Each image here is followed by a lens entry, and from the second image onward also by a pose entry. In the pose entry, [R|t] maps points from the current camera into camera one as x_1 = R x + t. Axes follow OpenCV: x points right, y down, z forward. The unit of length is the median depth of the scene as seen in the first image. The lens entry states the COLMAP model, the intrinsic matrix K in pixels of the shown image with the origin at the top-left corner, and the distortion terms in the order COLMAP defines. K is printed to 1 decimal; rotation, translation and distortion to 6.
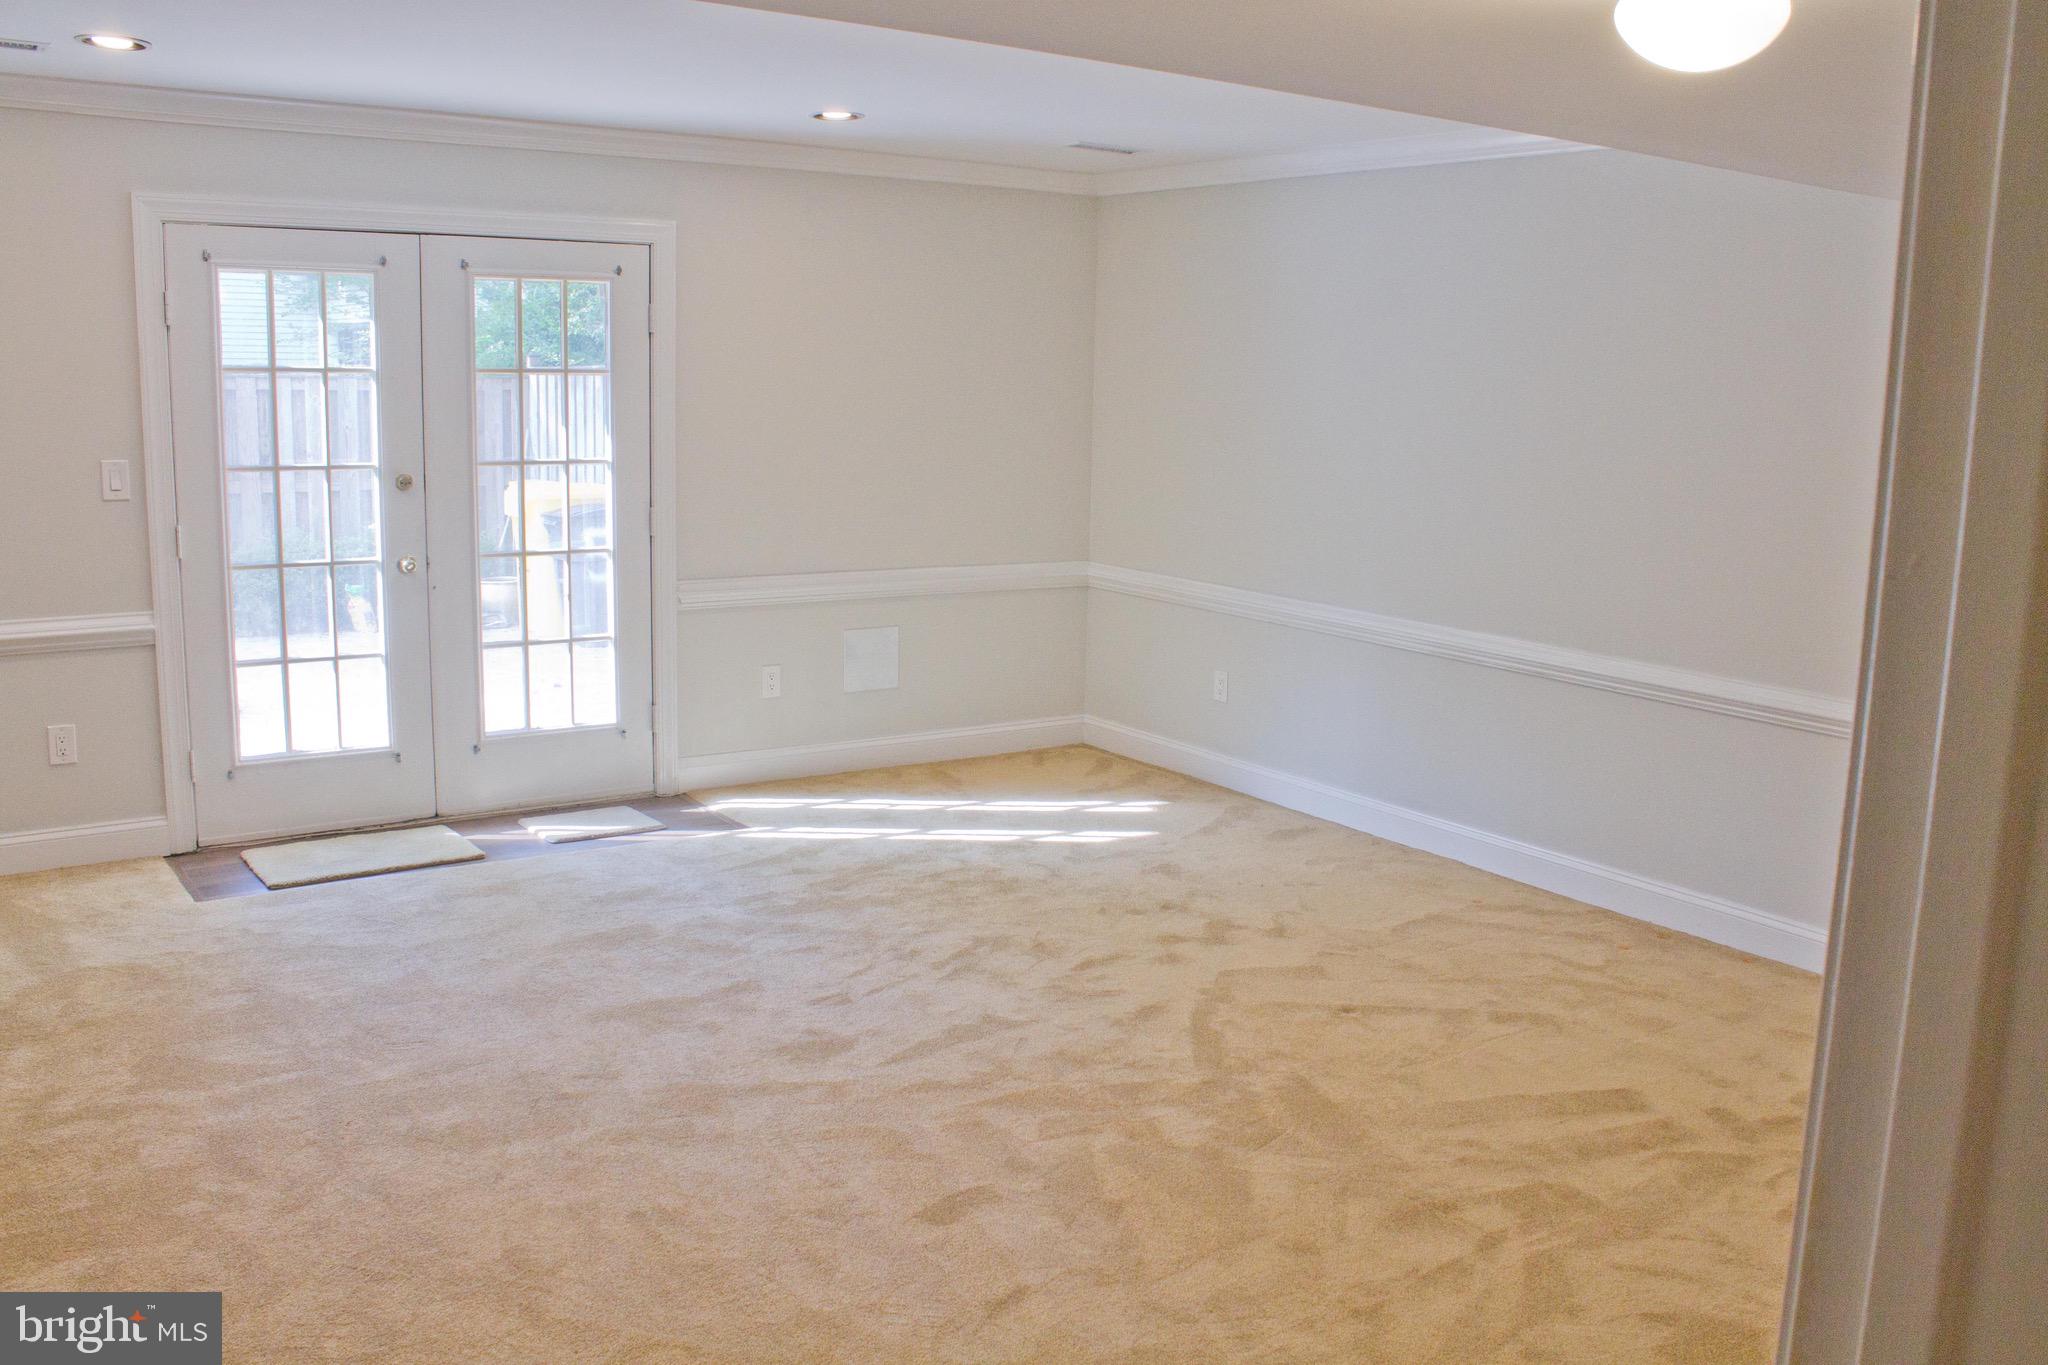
lens RADIAL K [[1726.1, 0, 1038.8], [0, 1726.1, 697.4], [0, 0, 1]] dist [-0.094847, 0.075491]
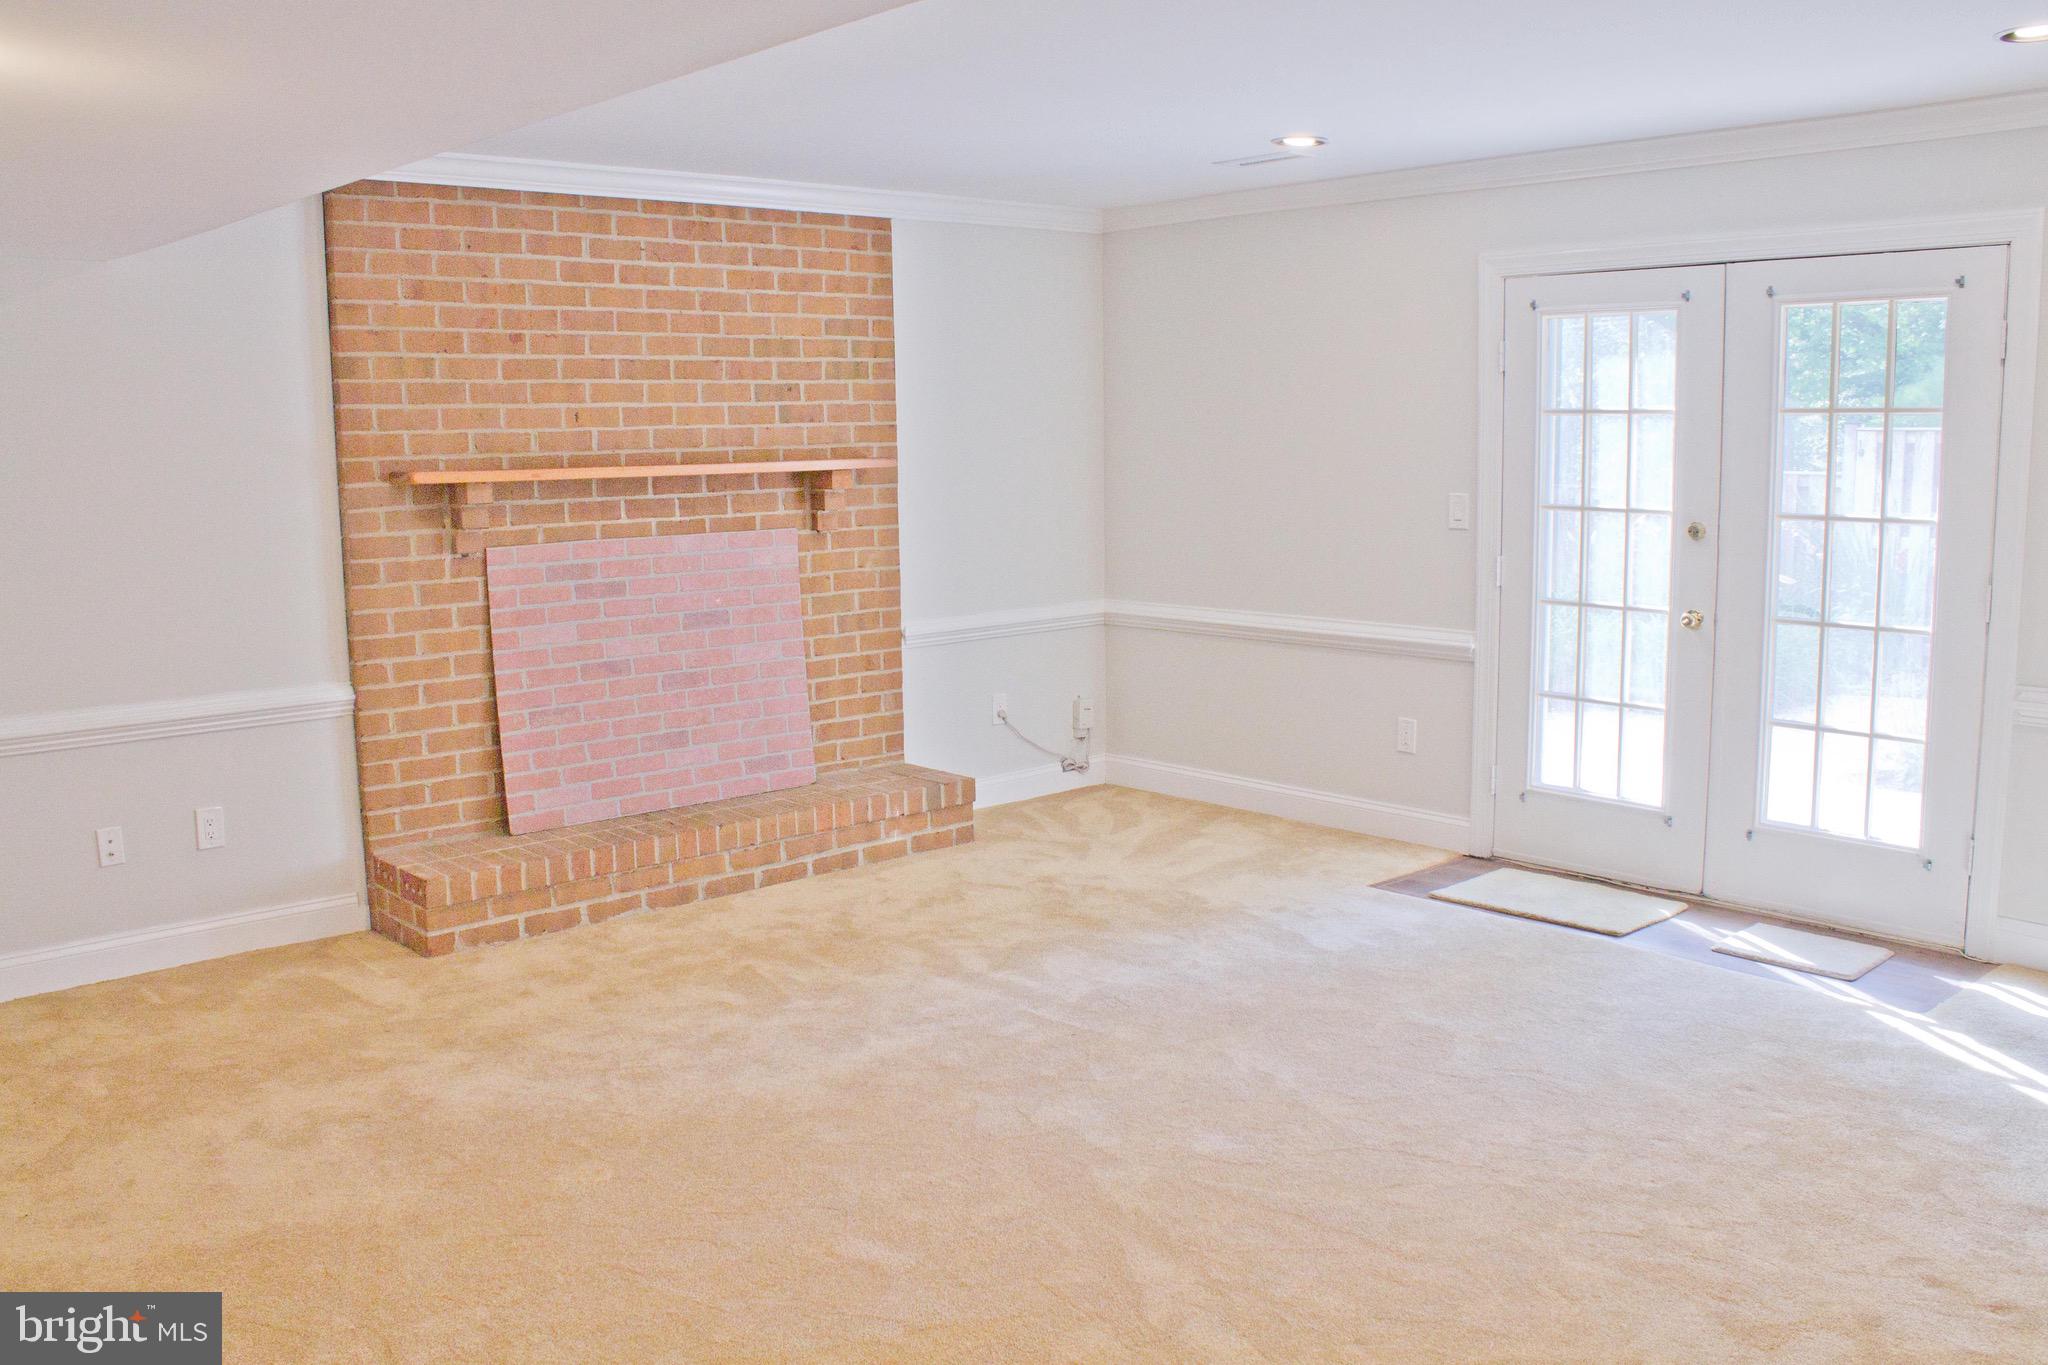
lens RADIAL K [[1726.1, 0, 1037.2], [0, 1726.1, 680.4], [0, 0, 1]] dist [-0.094847, 0.075491]
pose [[0.140506, 0.124225, -0.982256, 0.507885], [-0.169107, 0.980530, 0.099817, -0.078729], [0.975531, 0.152082, 0.158778, 0.518245]]
